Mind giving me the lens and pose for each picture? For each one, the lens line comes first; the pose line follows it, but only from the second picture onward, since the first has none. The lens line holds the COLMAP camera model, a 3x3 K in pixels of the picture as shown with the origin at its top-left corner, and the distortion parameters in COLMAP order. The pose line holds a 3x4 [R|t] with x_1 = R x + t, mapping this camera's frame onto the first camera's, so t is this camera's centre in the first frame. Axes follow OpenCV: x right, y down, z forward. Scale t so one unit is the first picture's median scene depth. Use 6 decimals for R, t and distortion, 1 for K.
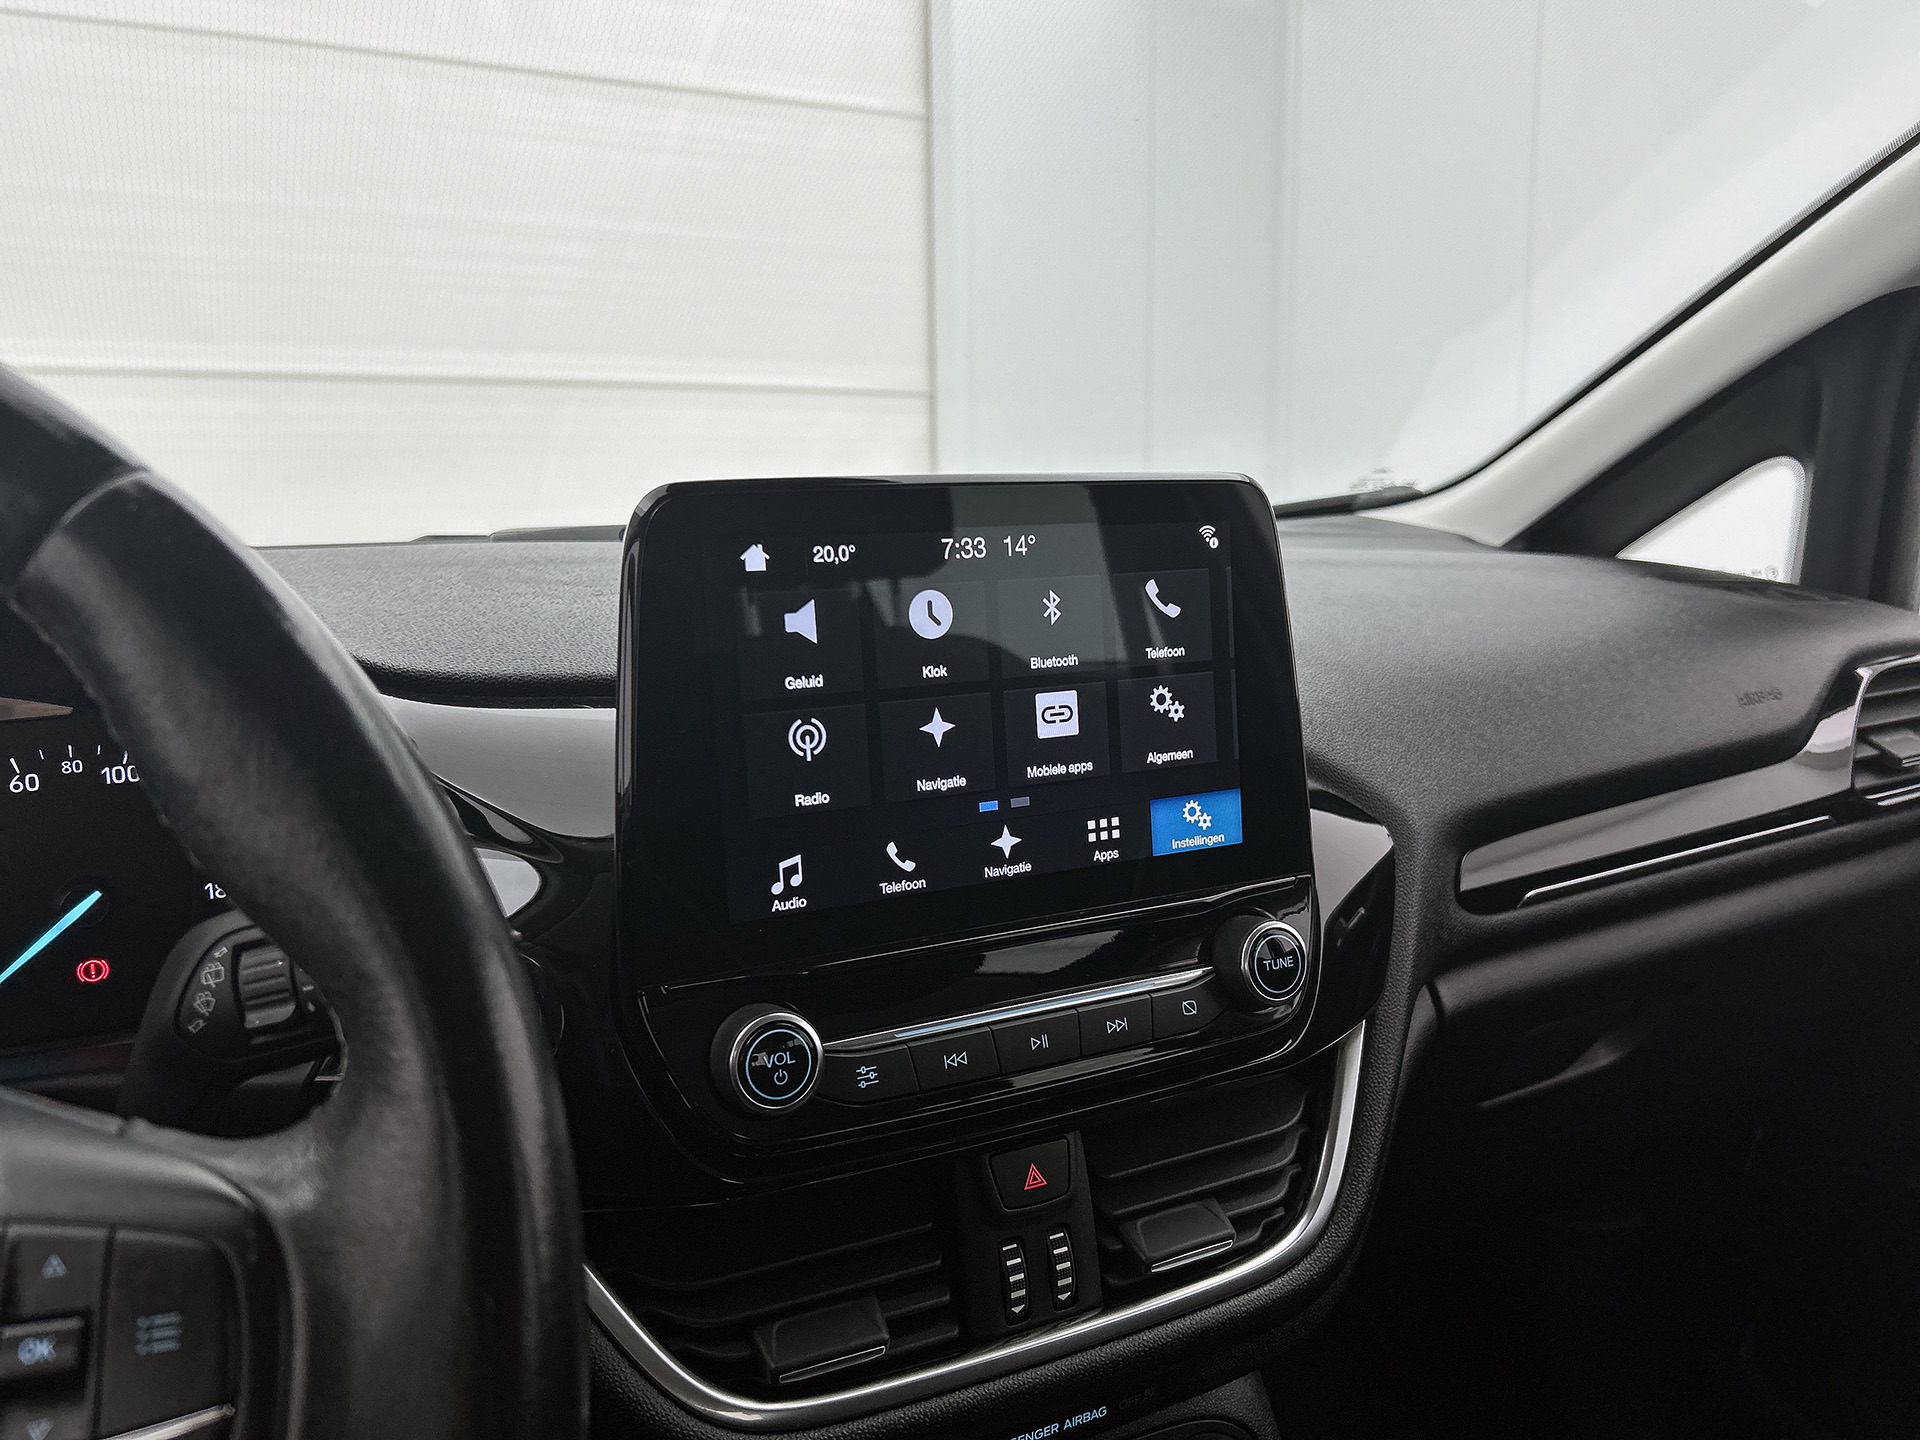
lens RADIAL K [[1463.8, 0, 974.4], [0, 1463.8, 716.8], [0, 0, 1]] dist [0.046717, -0.020854]
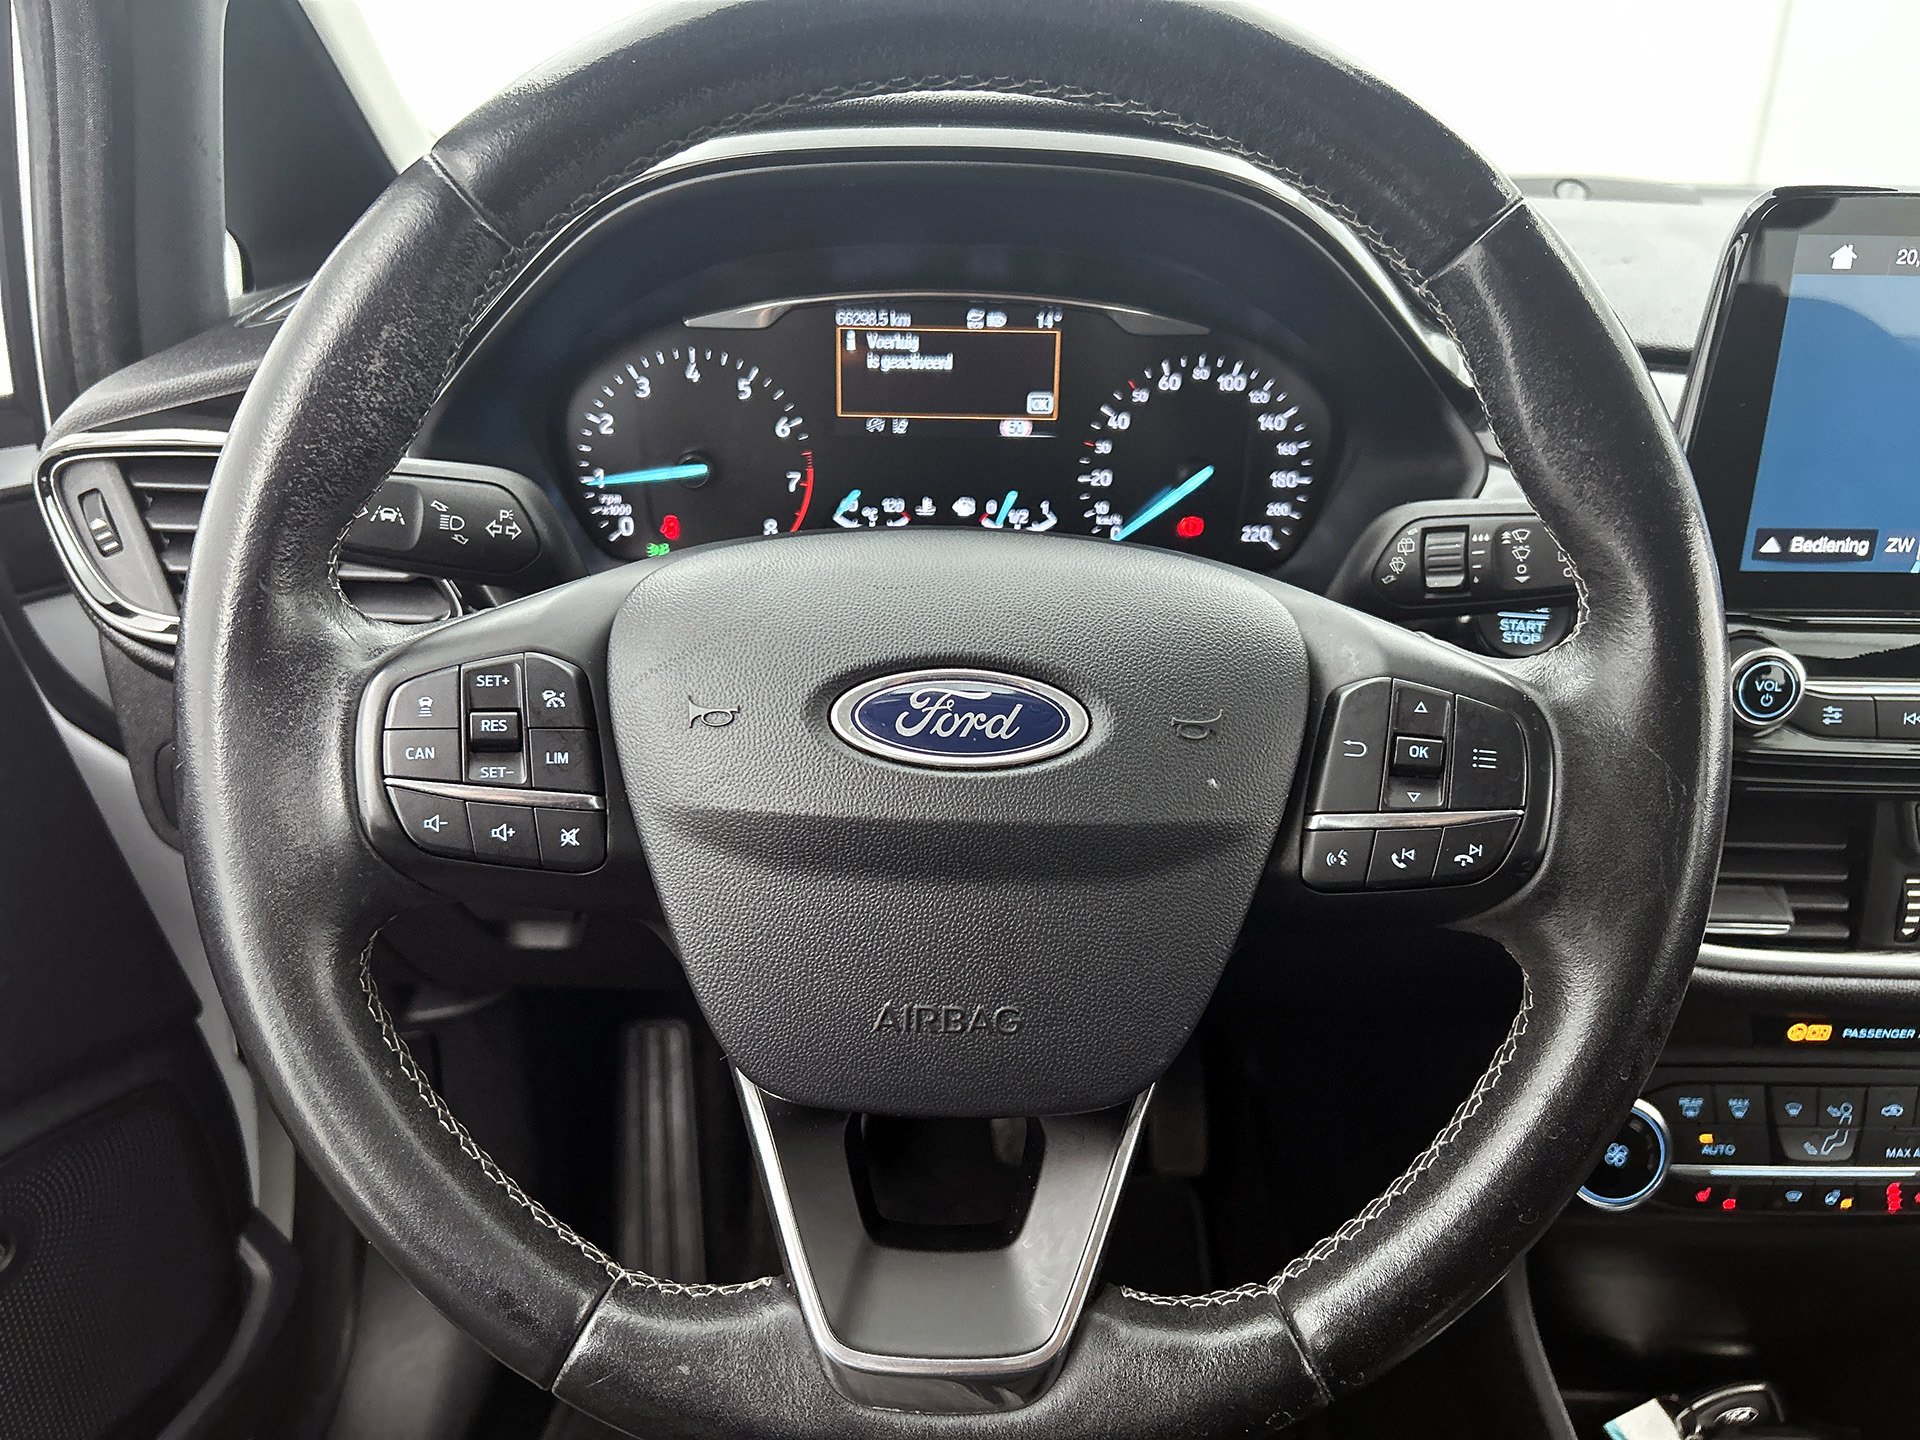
lens RADIAL K [[1463.8, 0, 951.5], [0, 1463.8, 707.1], [0, 0, 1]] dist [0.046717, -0.020854]
pose [[0.897726, 0.204467, -0.390232, -0.241392], [-0.103442, 0.958841, 0.264431, -0.005849], [0.428238, -0.197020, 0.881927, -0.359273]]
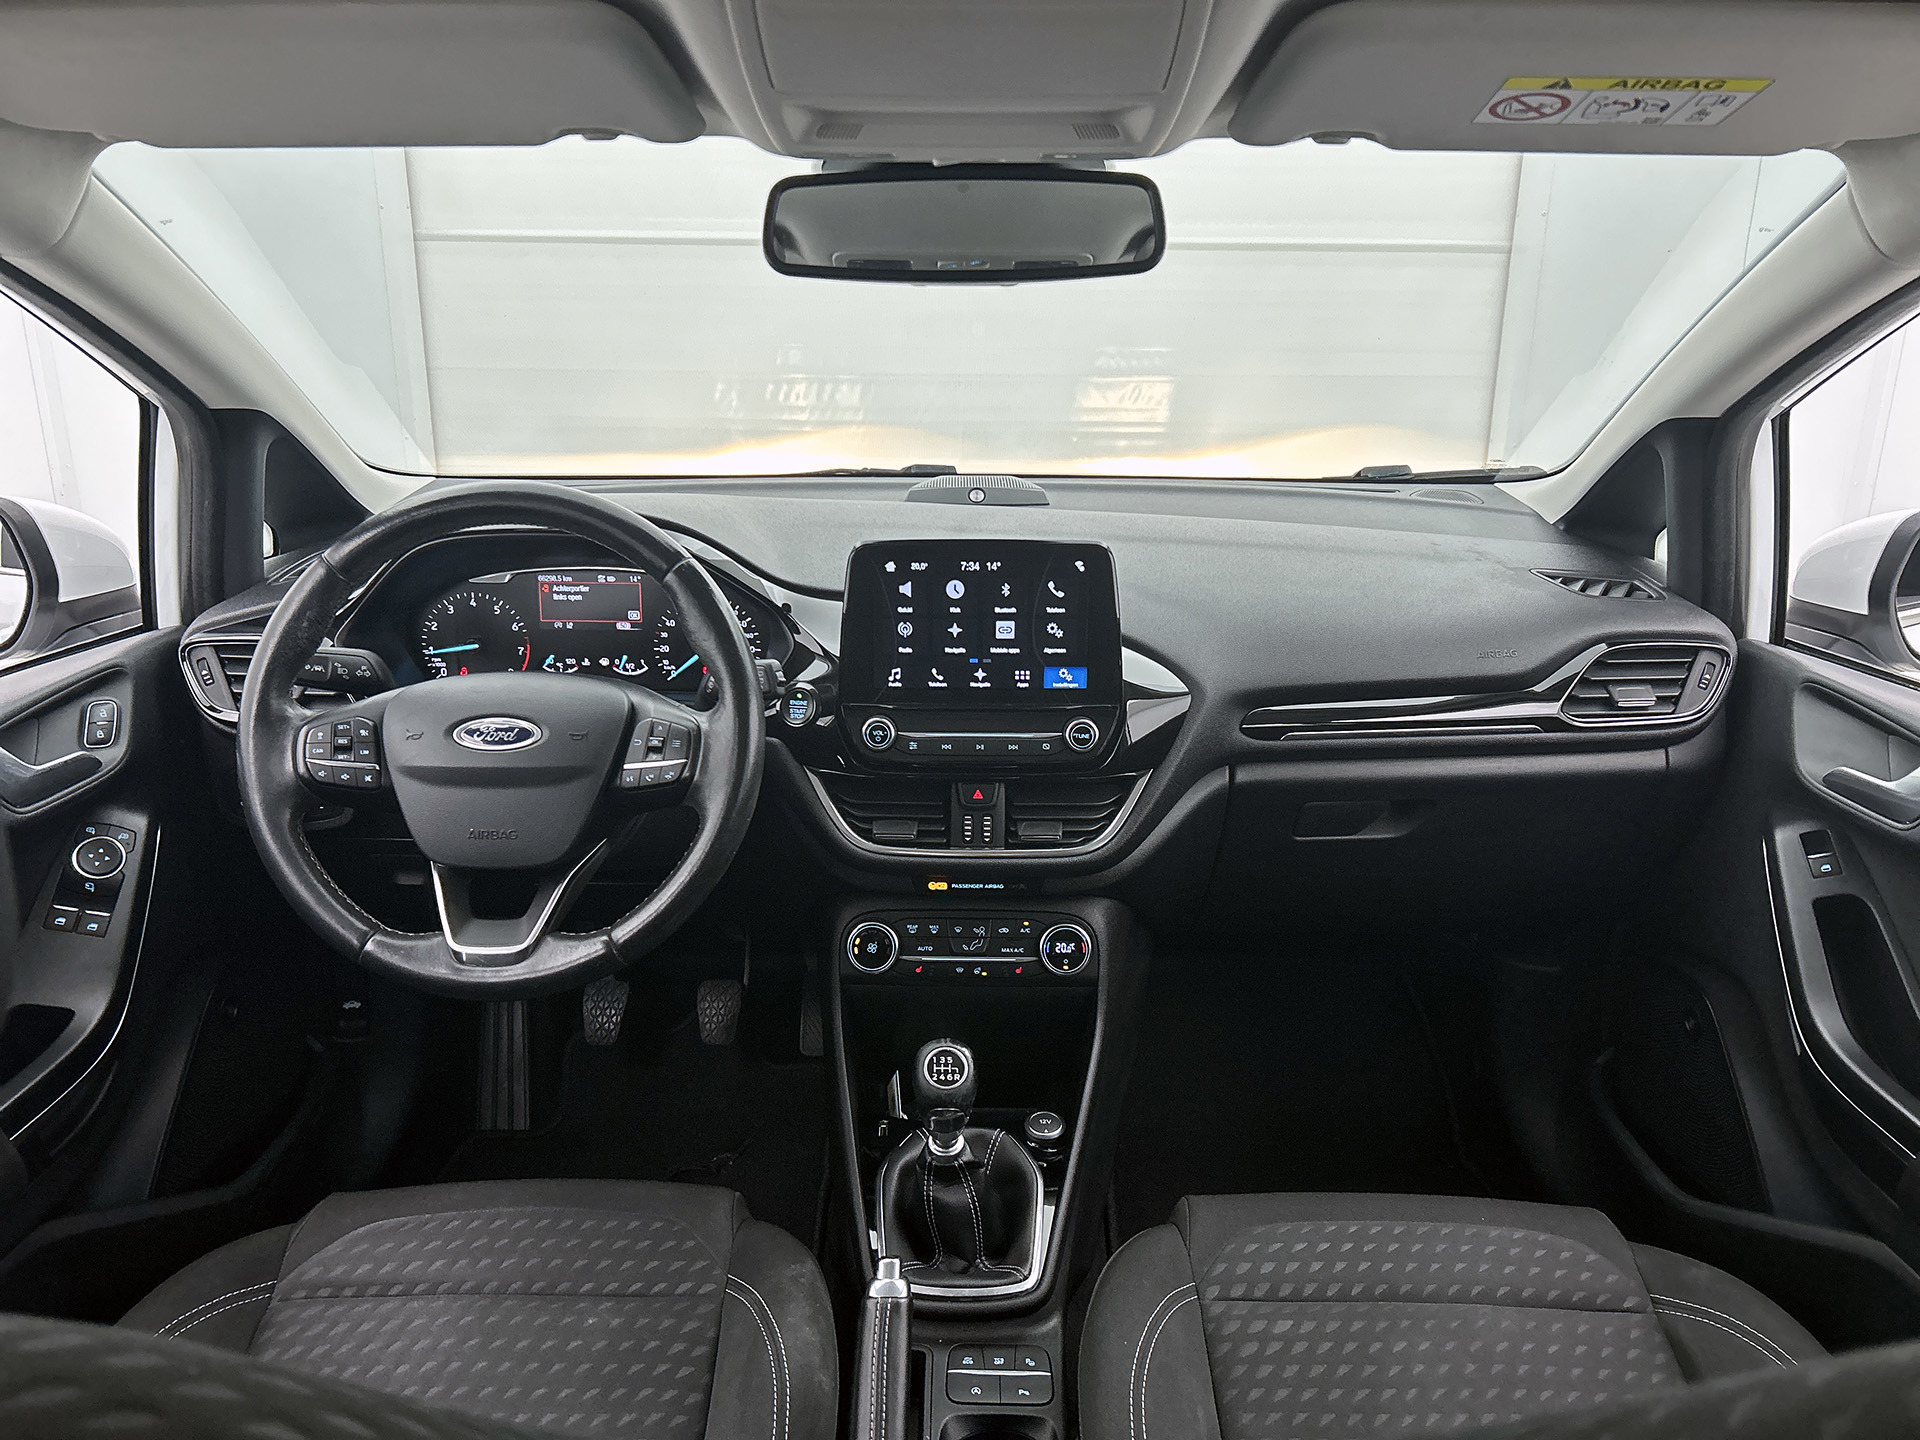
lens RADIAL K [[1463.8, 0, 979.5], [0, 1463.8, 756.0], [0, 0, 1]] dist [0.046717, -0.020854]
pose [[0.892070, 0.172970, -0.417483, 1.223597], [-0.094141, 0.974710, 0.202679, -0.328975], [0.441982, -0.141501, 0.885793, -1.482700]]
